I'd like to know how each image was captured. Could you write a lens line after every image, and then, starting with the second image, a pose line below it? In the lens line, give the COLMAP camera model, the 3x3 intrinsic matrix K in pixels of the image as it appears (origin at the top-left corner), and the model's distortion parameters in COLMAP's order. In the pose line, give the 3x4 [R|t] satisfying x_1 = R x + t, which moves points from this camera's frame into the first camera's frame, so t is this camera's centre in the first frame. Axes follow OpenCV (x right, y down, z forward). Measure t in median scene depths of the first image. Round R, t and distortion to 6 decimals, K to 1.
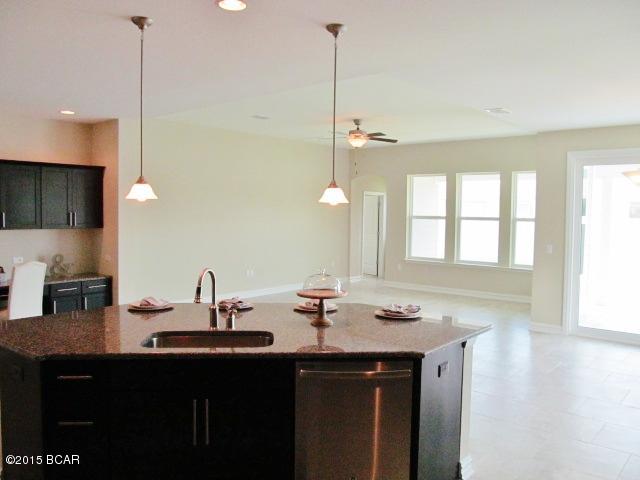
lens RADIAL K [[530.7, 0, 316.3], [0, 530.7, 239.0], [0, 0, 1]] dist [-0.058213, 0.004692]
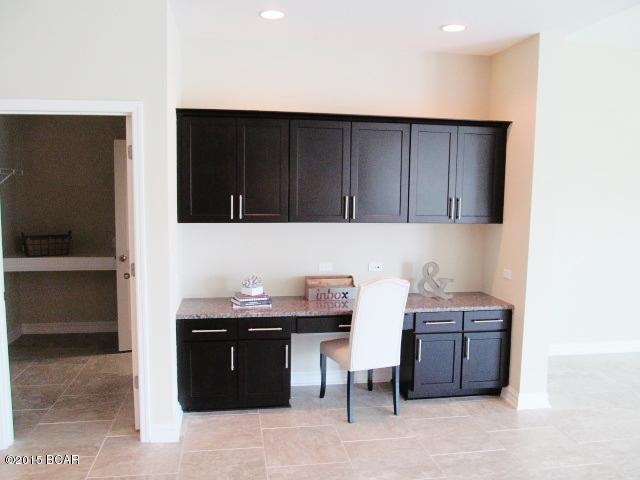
lens RADIAL K [[530.7, 0, 319.4], [0, 530.7, 237.1], [0, 0, 1]] dist [-0.058213, 0.004692]
pose [[0.755145, 0.071126, -0.651688, -0.178235], [-0.040767, 0.997268, 0.061604, -0.035772], [0.654289, -0.019952, 0.755981, 0.422798]]
